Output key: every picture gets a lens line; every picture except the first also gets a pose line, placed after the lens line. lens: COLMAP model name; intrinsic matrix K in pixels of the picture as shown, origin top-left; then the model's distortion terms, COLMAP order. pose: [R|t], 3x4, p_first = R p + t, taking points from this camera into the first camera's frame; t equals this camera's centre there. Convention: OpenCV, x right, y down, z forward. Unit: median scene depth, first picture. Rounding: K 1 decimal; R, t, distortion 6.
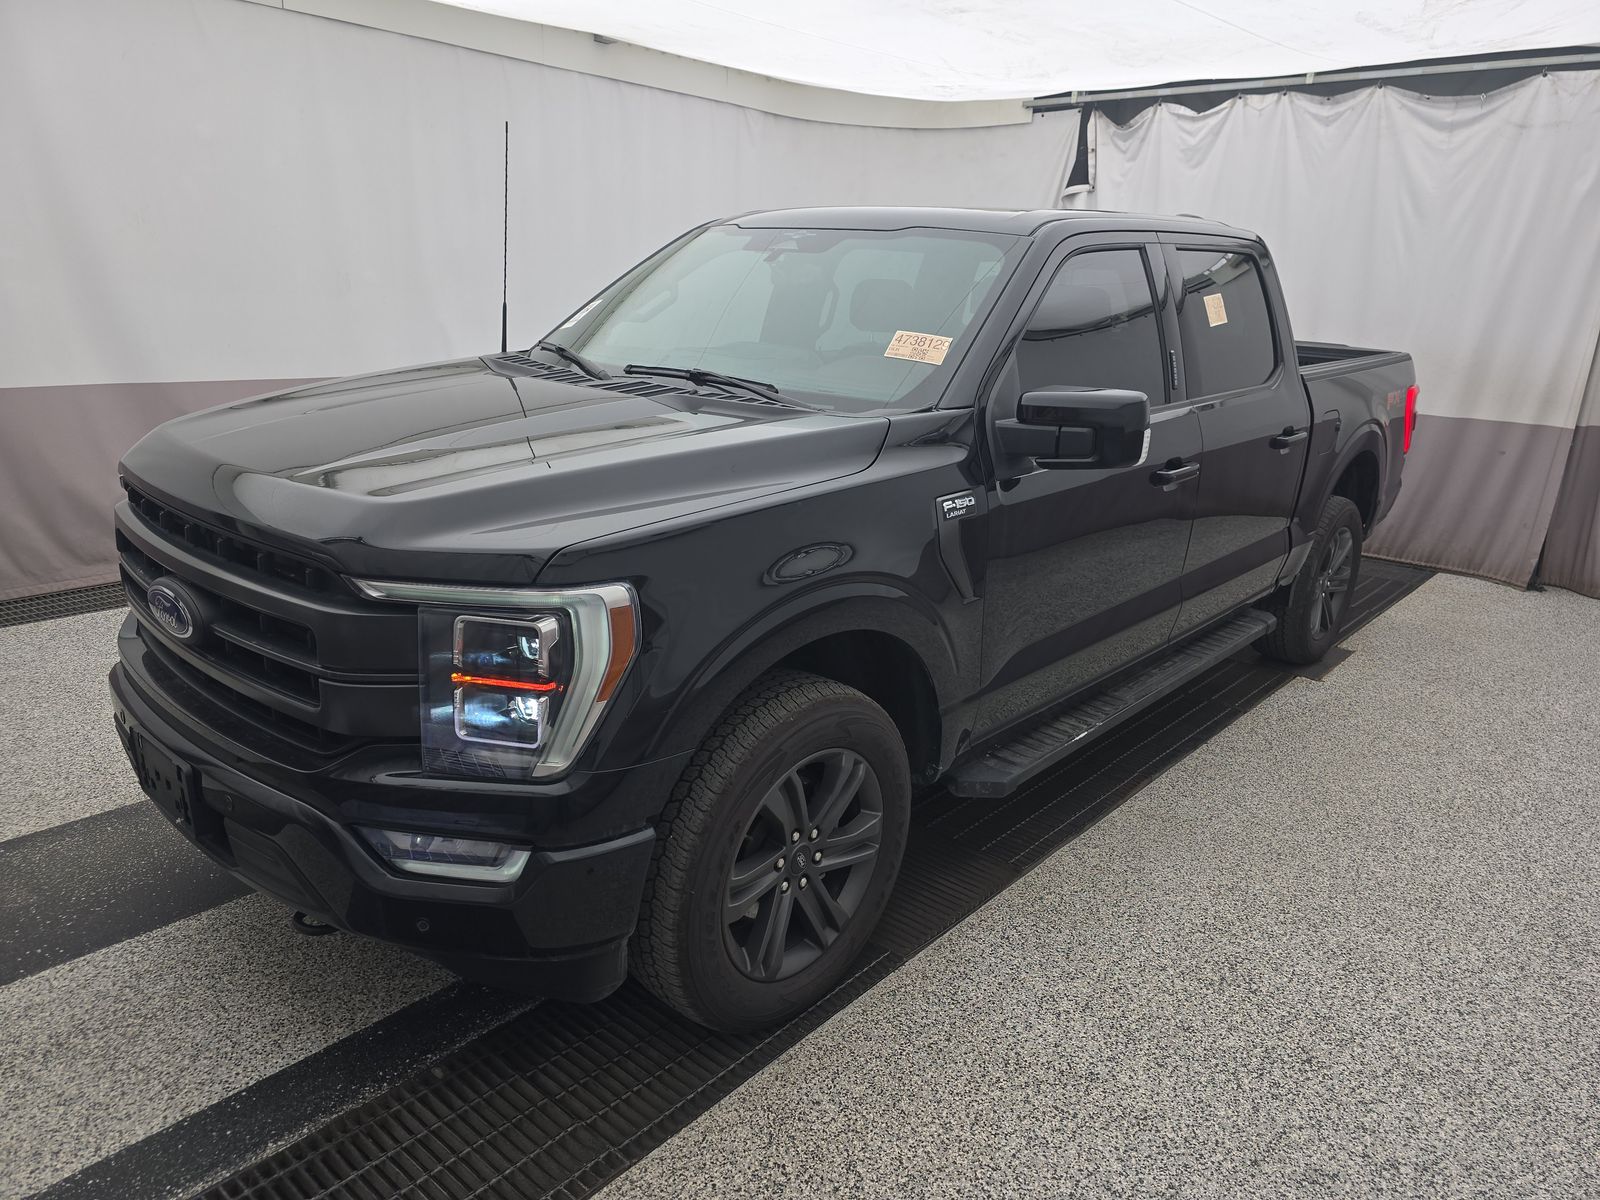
lens RADIAL K [[1077.7, 0, 811.9], [0, 1077.7, 608.8], [0, 0, 1]] dist [0.036251, -0.027820]
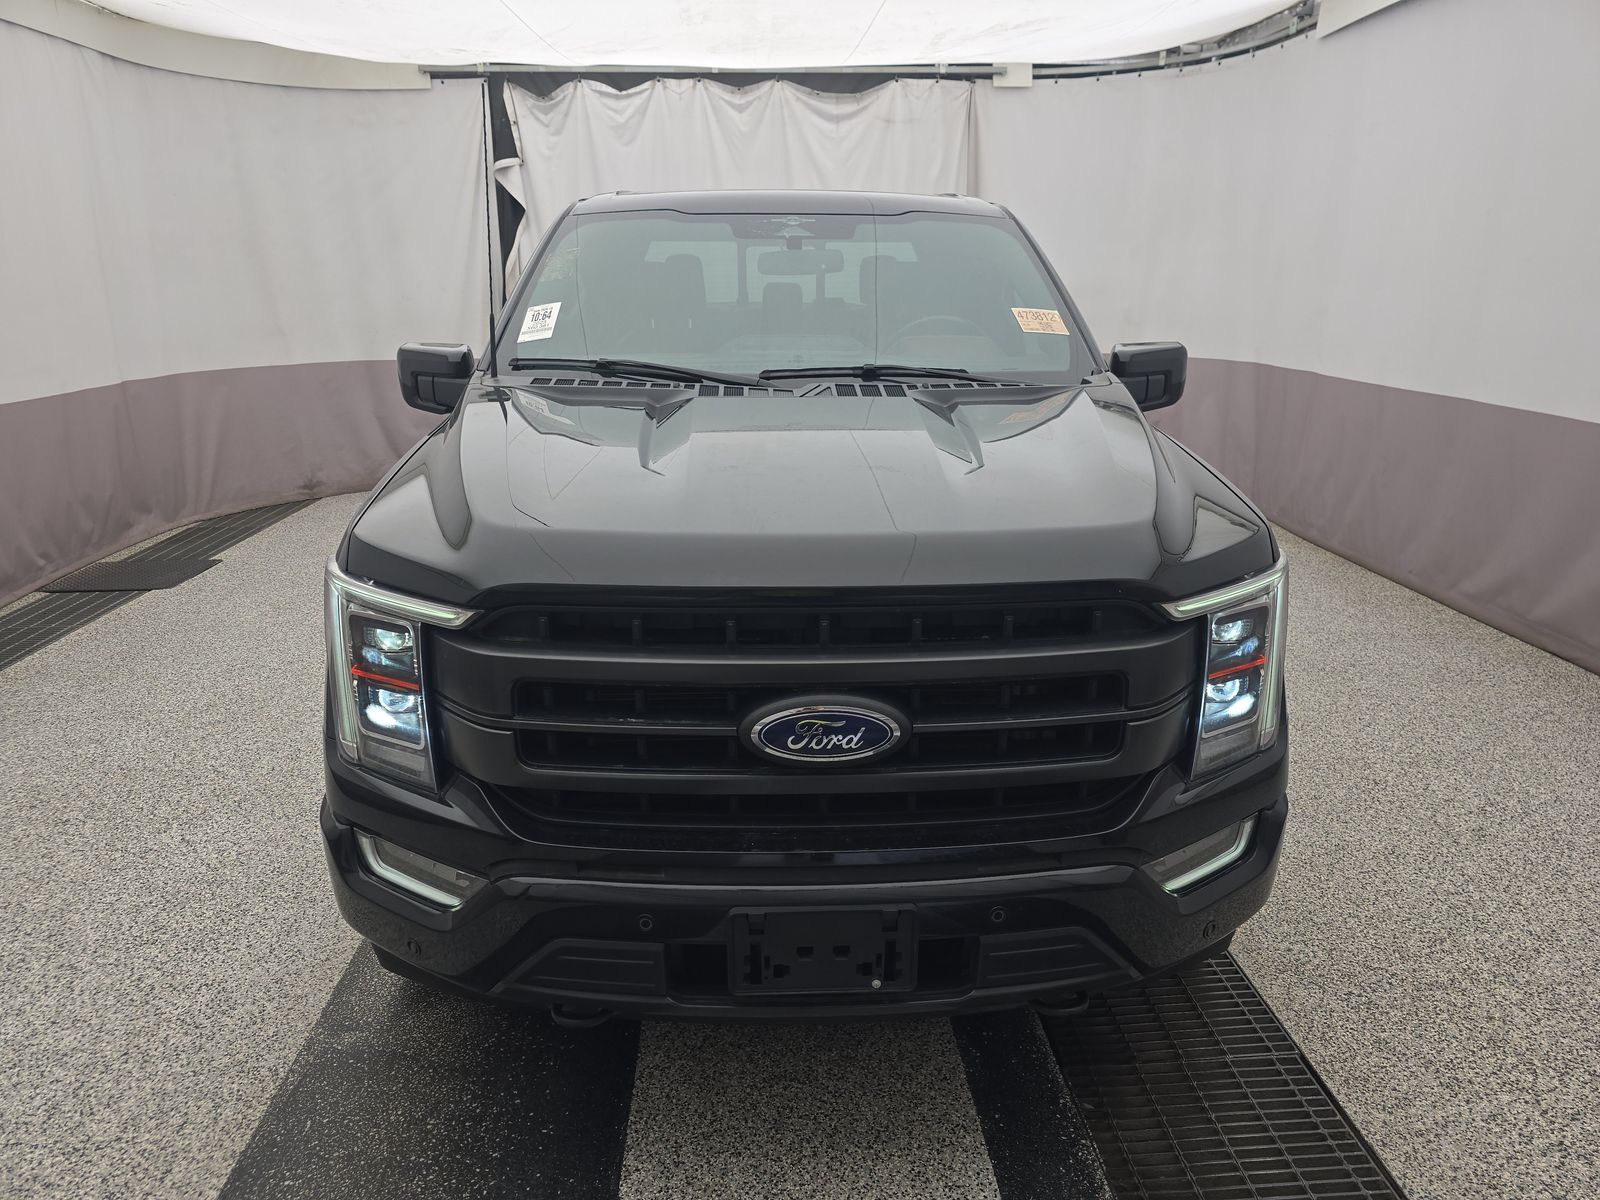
lens RADIAL K [[1077.7, 0, 811.9], [0, 1077.7, 608.8], [0, 0, 1]] dist [0.036251, -0.027820]
pose [[0.718102, -0.253259, 0.648220, -0.337830], [0.235938, 0.964868, 0.115600, -0.055219], [-0.654723, 0.069927, 0.752627, 0.132210]]
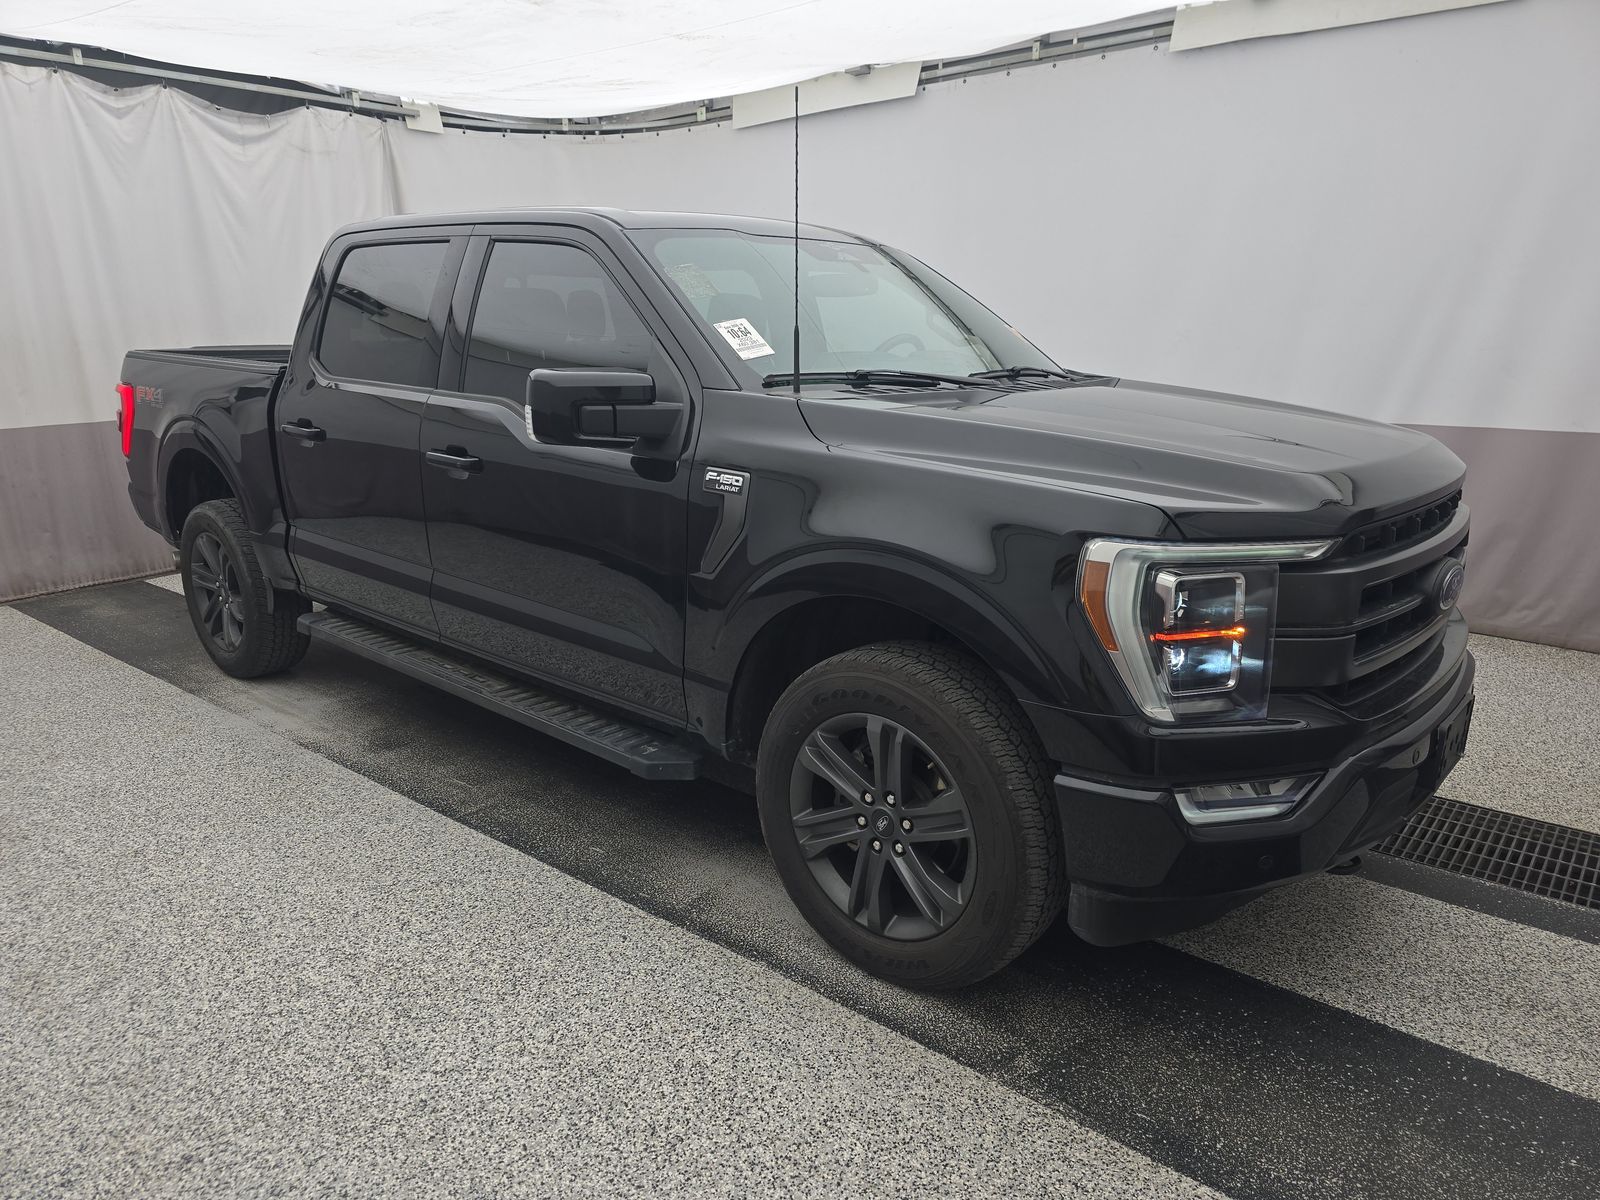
lens RADIAL K [[1077.7, 0, 811.9], [0, 1077.7, 608.8], [0, 0, 1]] dist [0.036251, -0.027820]
pose [[-0.016195, -0.294349, 0.955561, -0.526551], [0.296519, 0.911280, 0.285735, -0.156145], [-0.954890, 0.287970, 0.072522, 0.493656]]
